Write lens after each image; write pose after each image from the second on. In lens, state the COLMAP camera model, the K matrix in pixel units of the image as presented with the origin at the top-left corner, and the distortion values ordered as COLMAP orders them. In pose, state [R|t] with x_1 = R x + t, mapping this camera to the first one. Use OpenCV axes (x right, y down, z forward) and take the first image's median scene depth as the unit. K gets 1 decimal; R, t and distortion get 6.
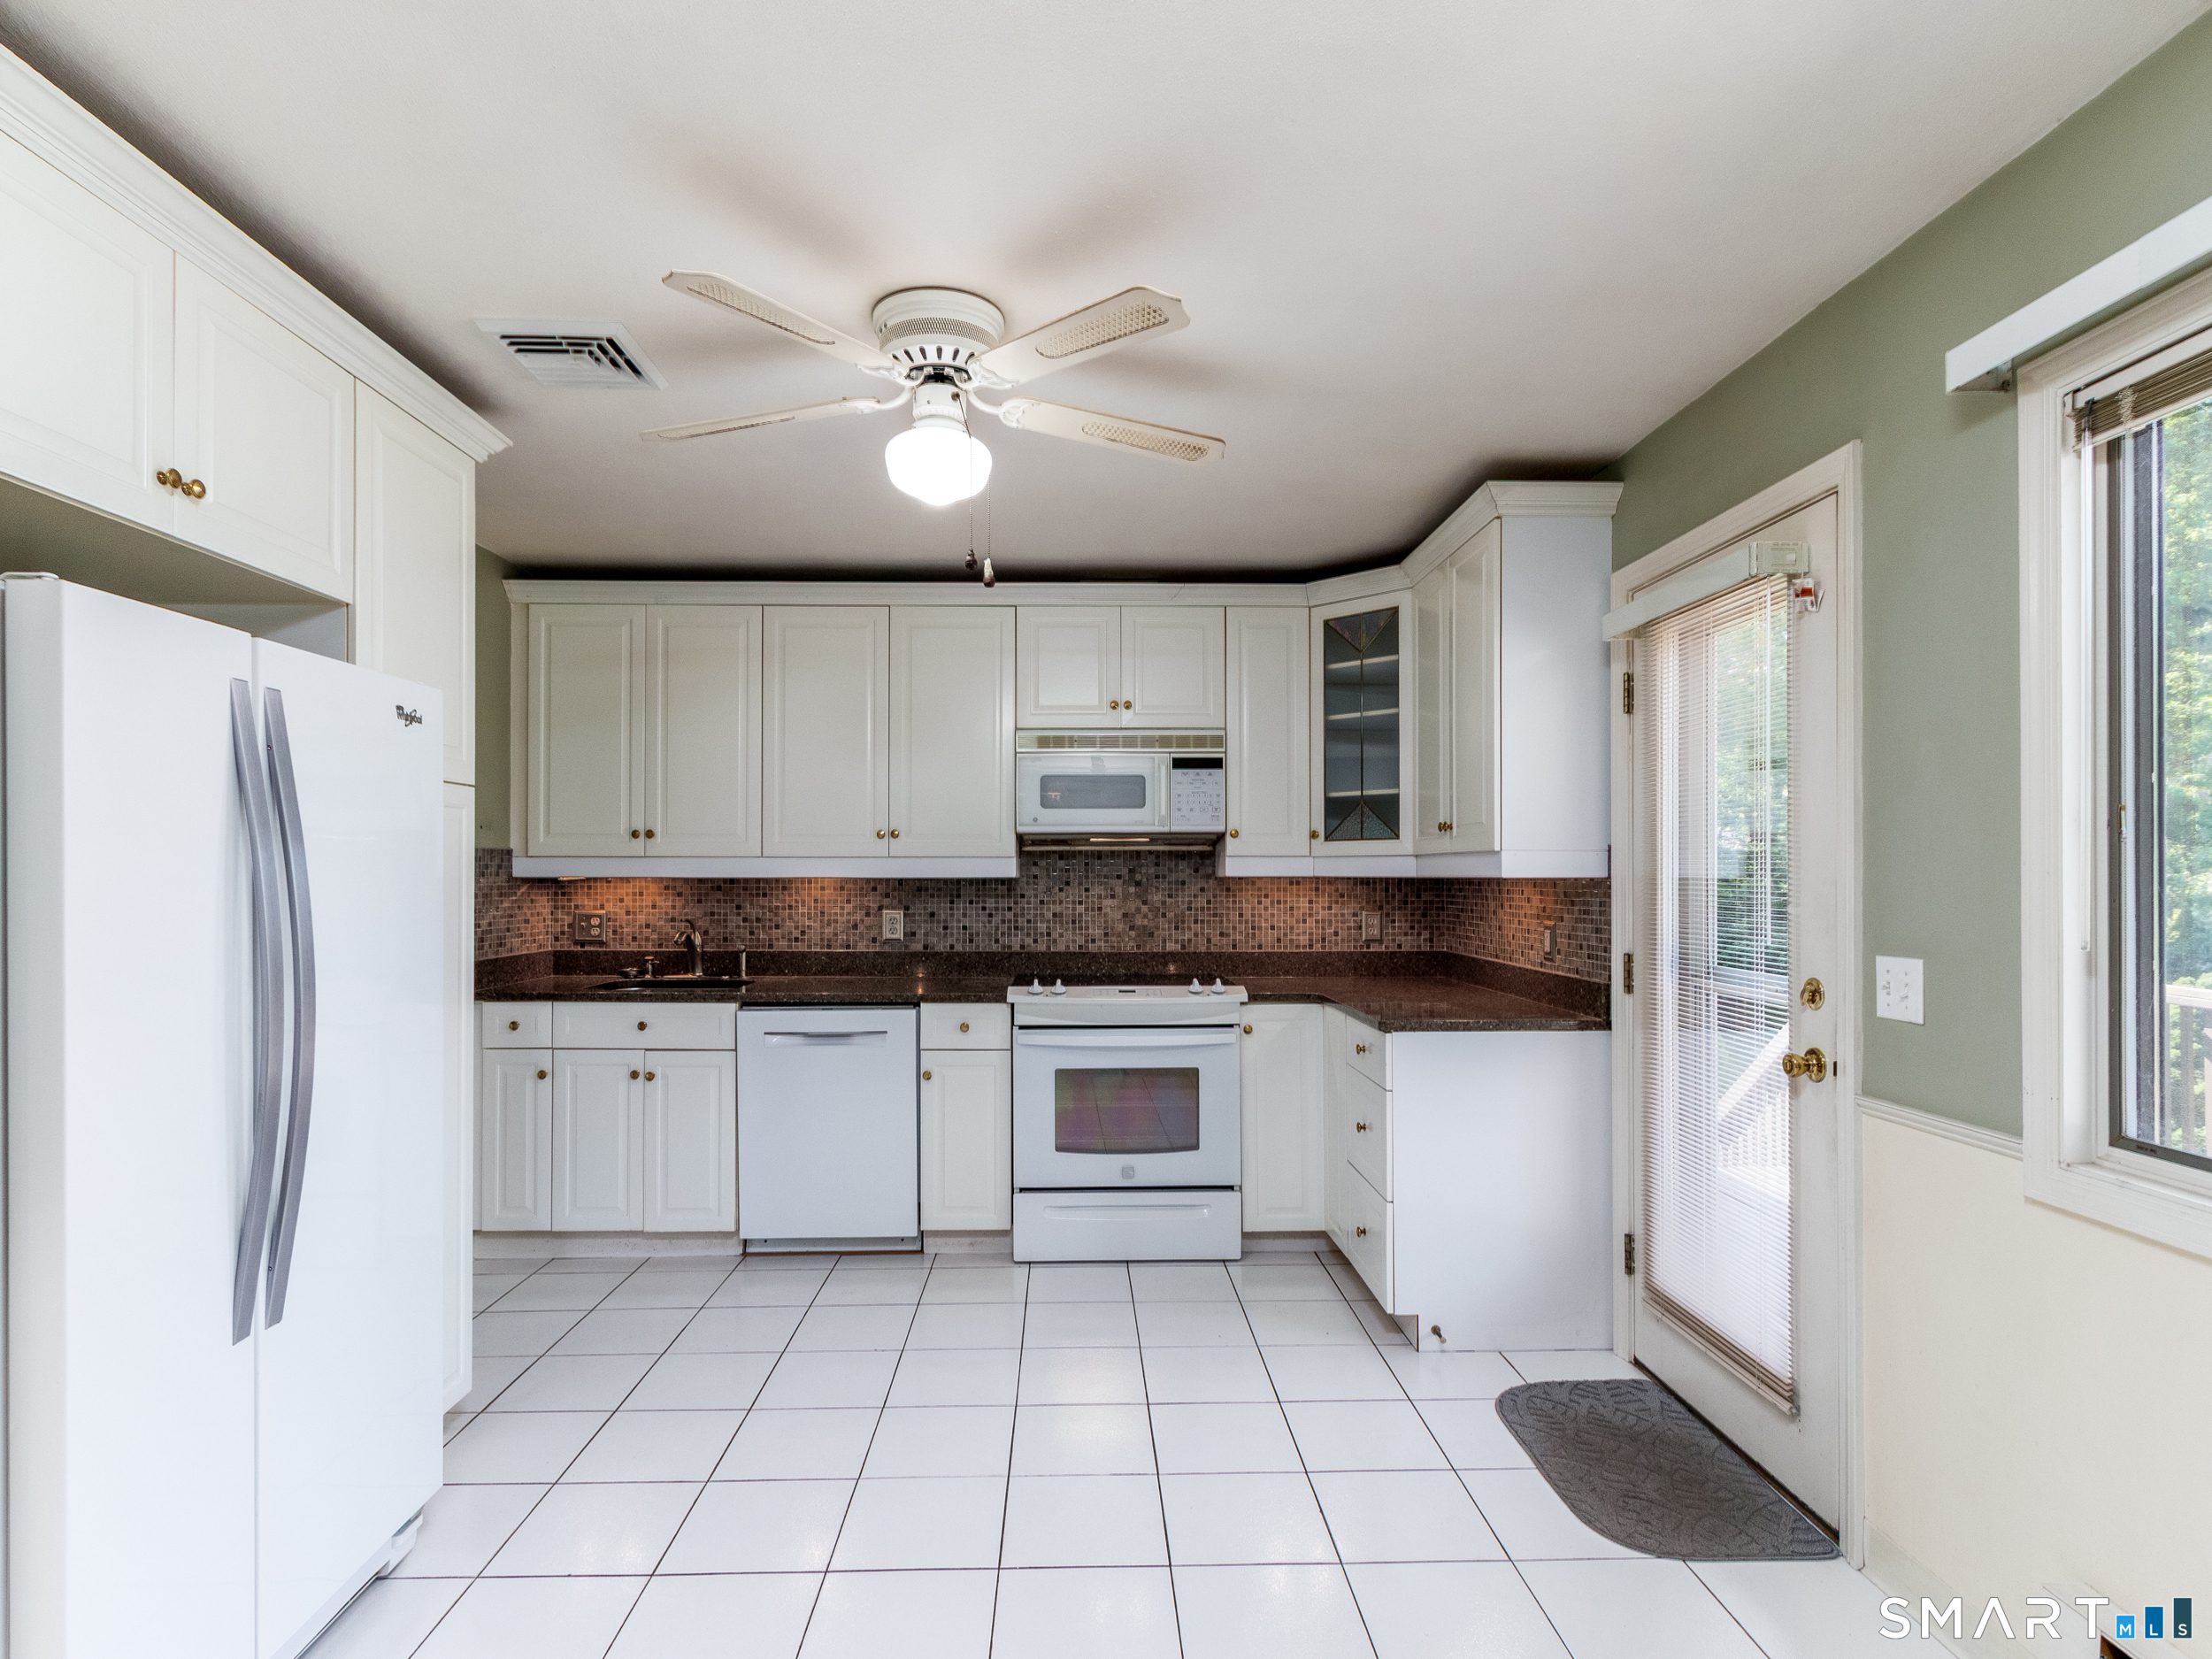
lens RADIAL K [[1146.0, 0, 1091.7], [0, 1146.0, 870.5], [0, 0, 1]] dist [-0.000261, -0.000037]
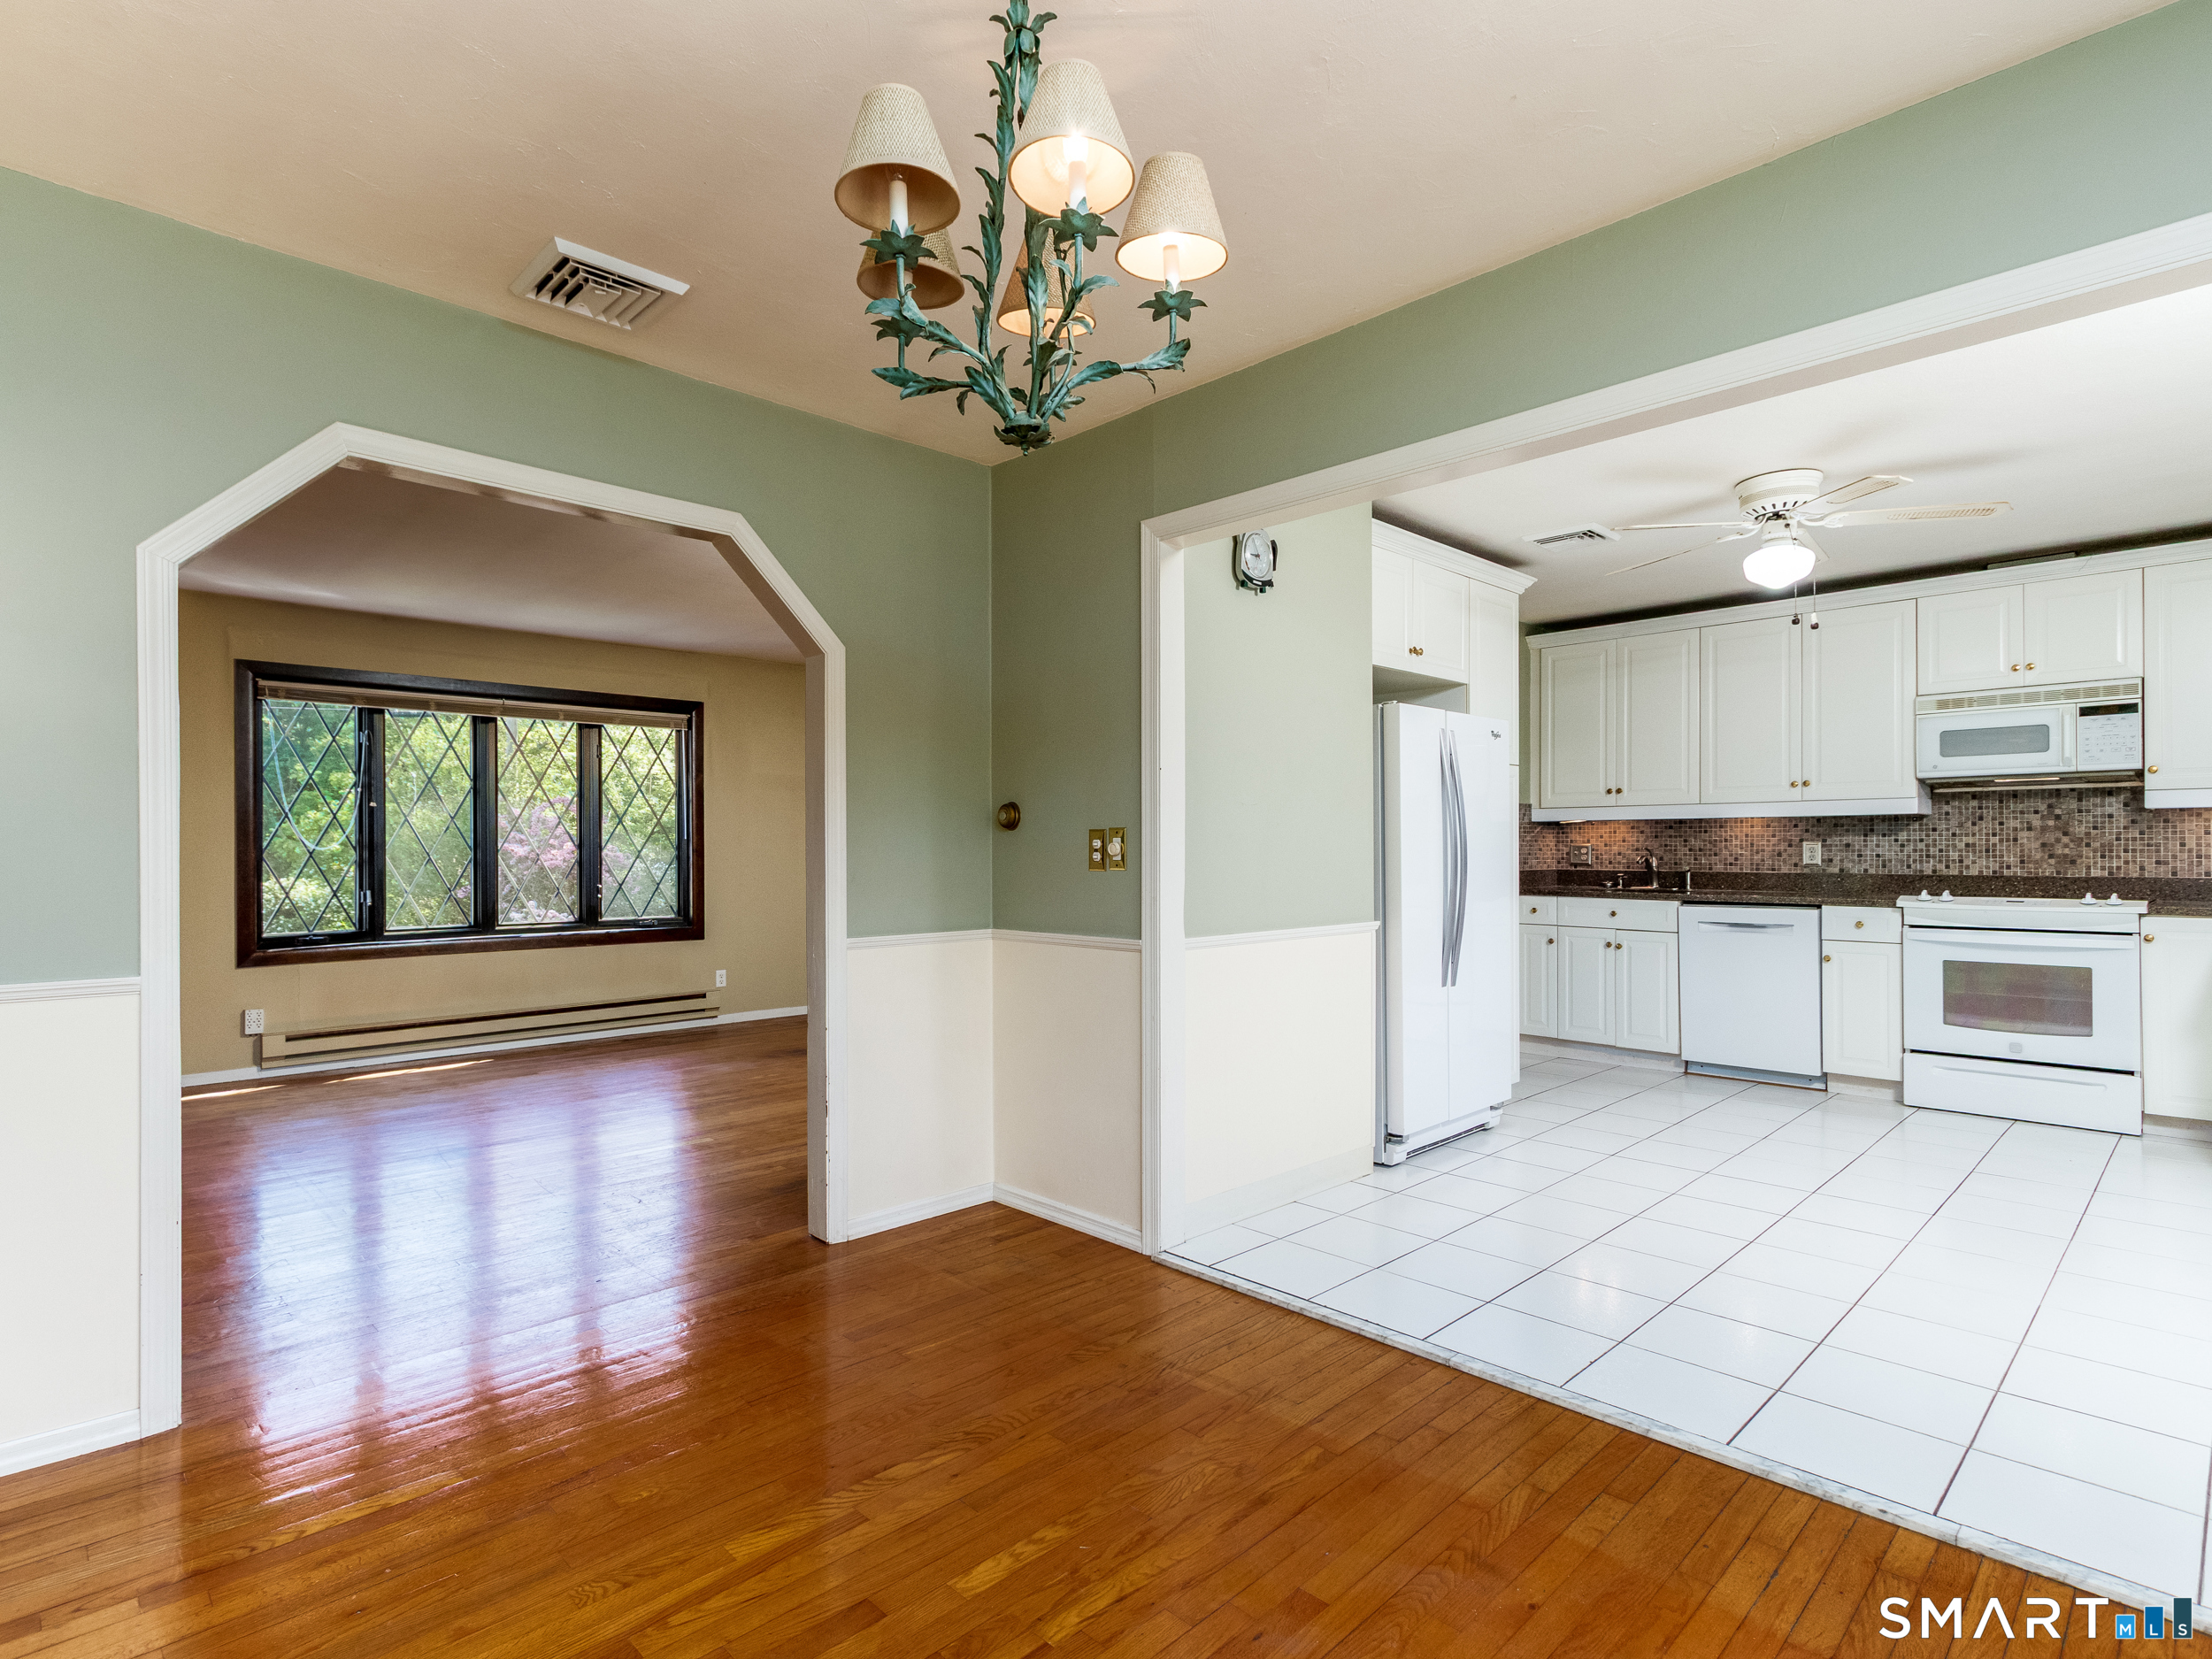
lens RADIAL K [[1134.9, 0, 1093.9], [0, 1134.9, 848.3], [0, 0, 1]] dist [0.013022, -0.007206]
pose [[0.683862, -0.002350, -0.729608, 0.231916], [0.006840, 0.999972, 0.003190, 0.034601], [0.729580, -0.007172, 0.683858, -0.525438]]
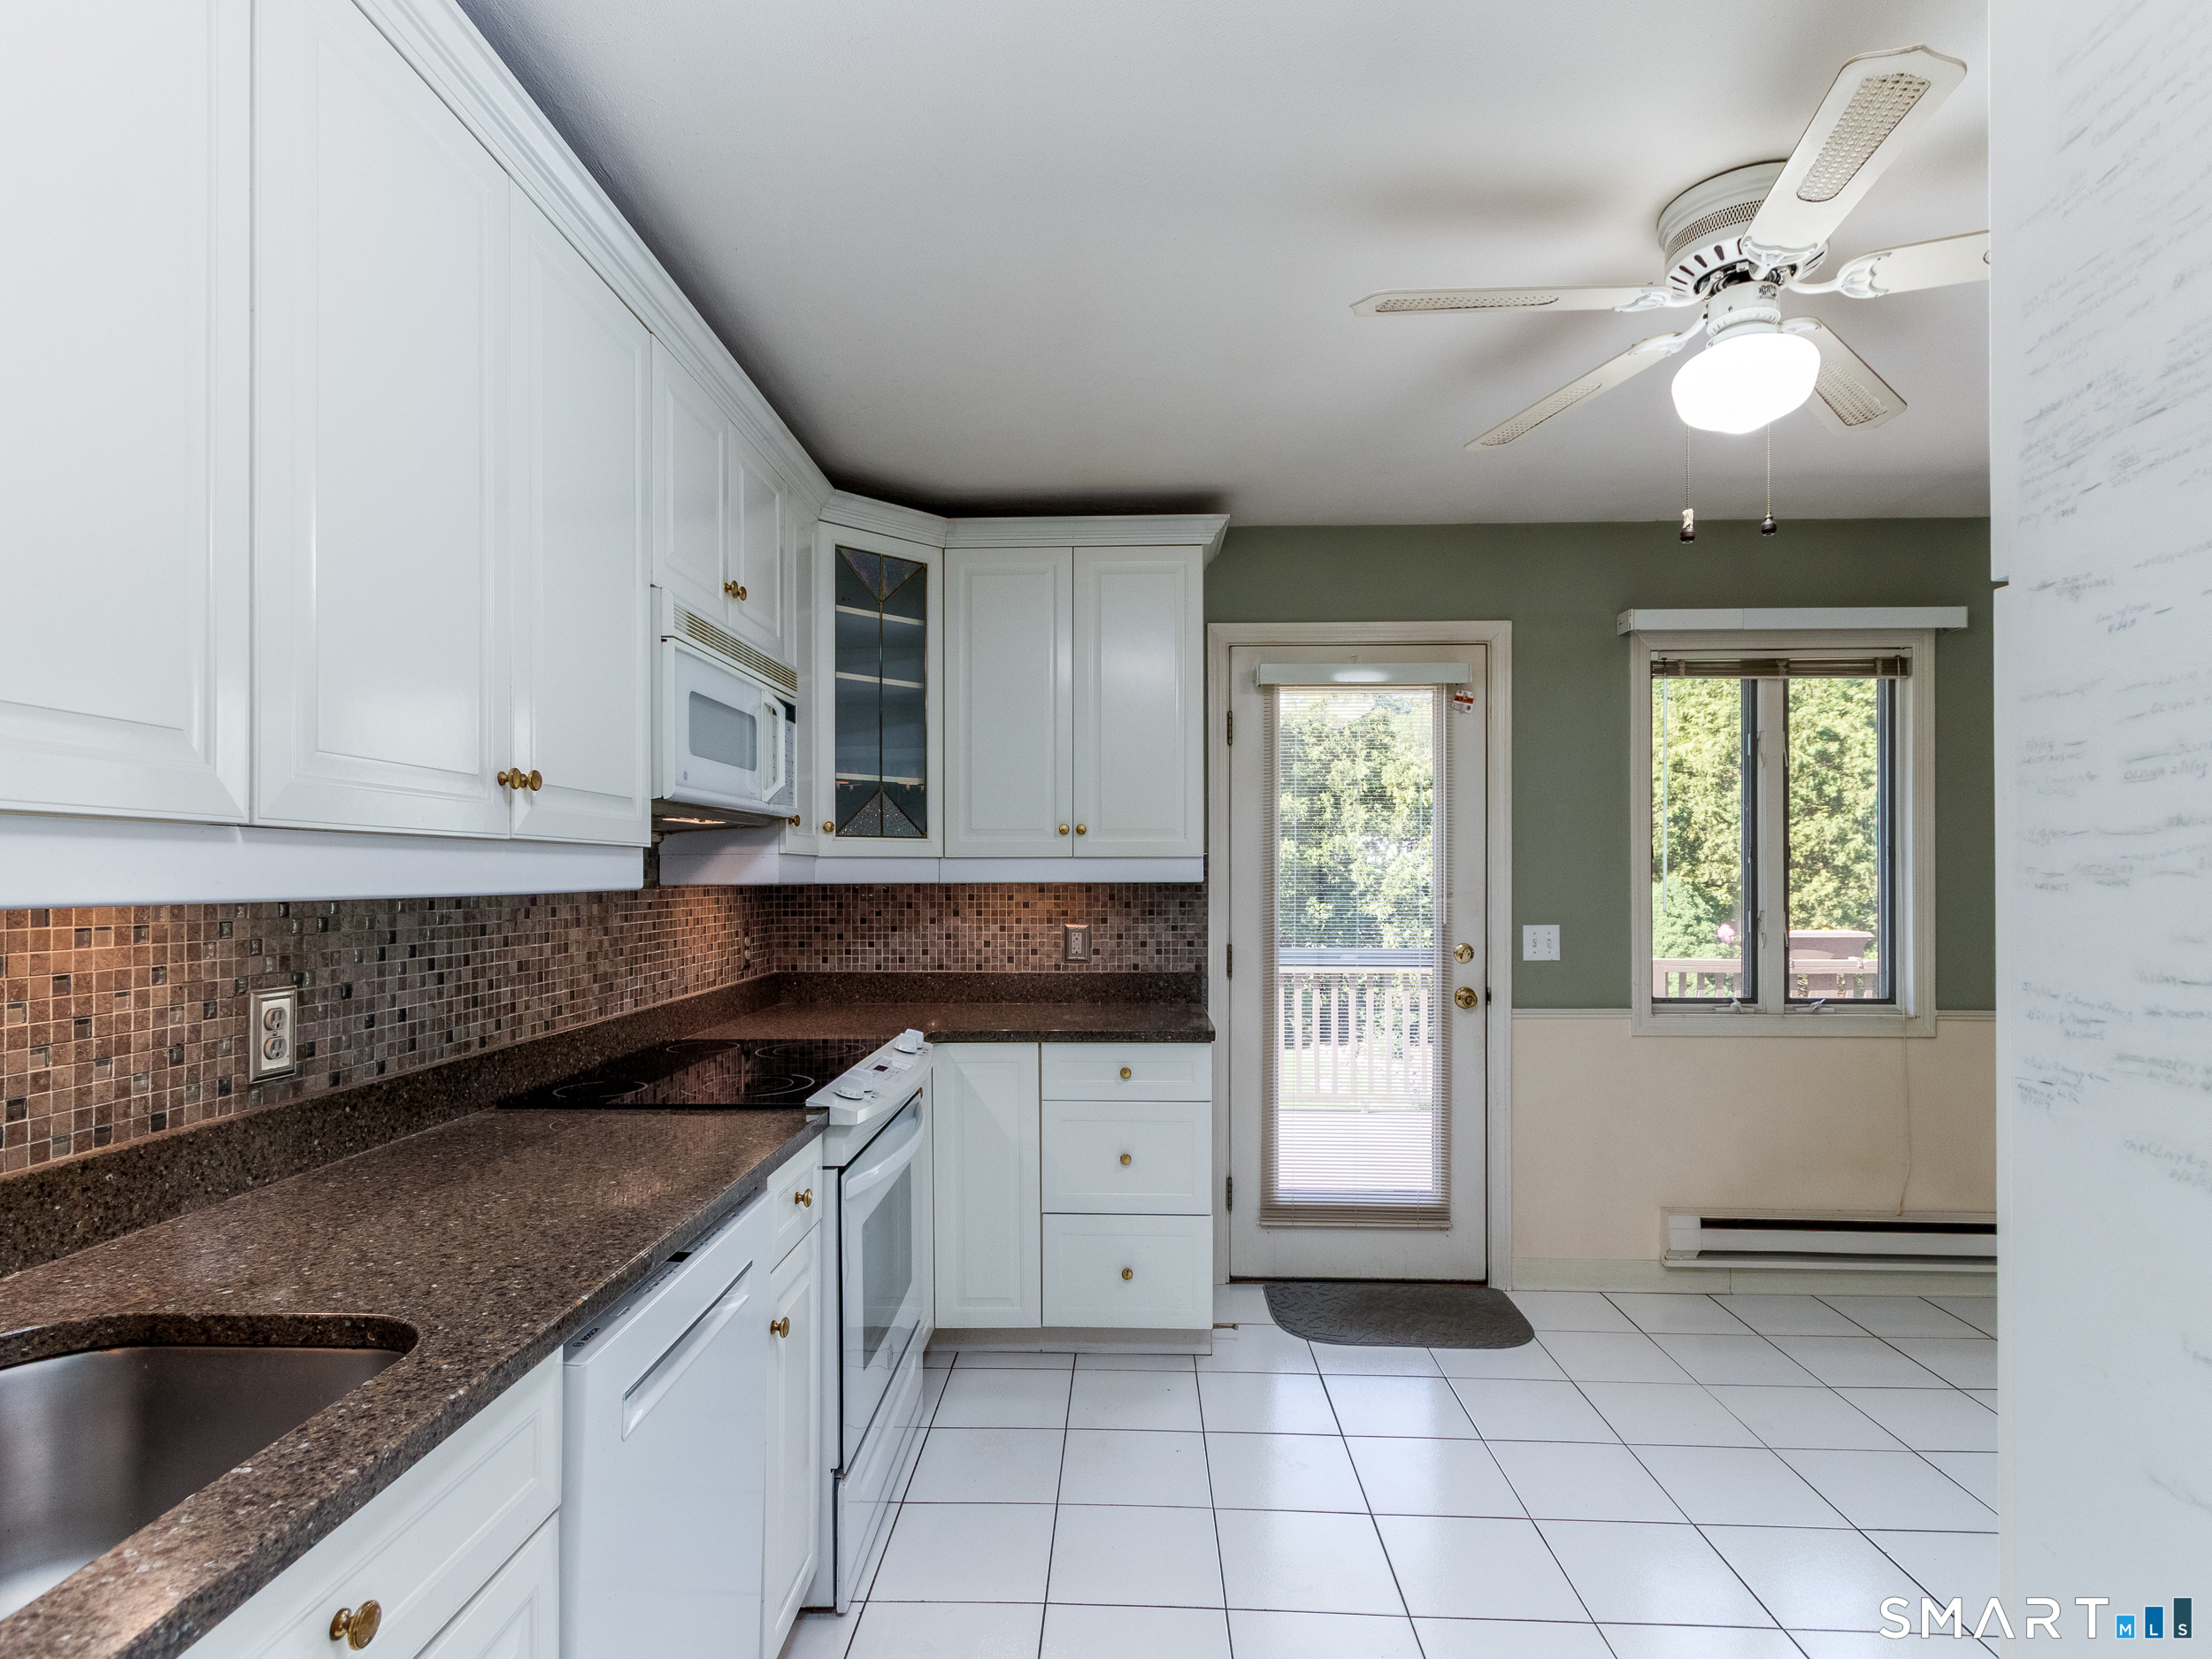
lens RADIAL K [[1145.6, 0, 1093.6], [0, 1145.6, 868.0], [0, 0, 1]] dist [0.006111, 0.002063]
pose [[0.054808, 0.006146, 0.998478, -0.546838], [-0.000690, 0.999981, -0.006117, -0.000026], [-0.998497, -0.000354, 0.054811, 0.791334]]
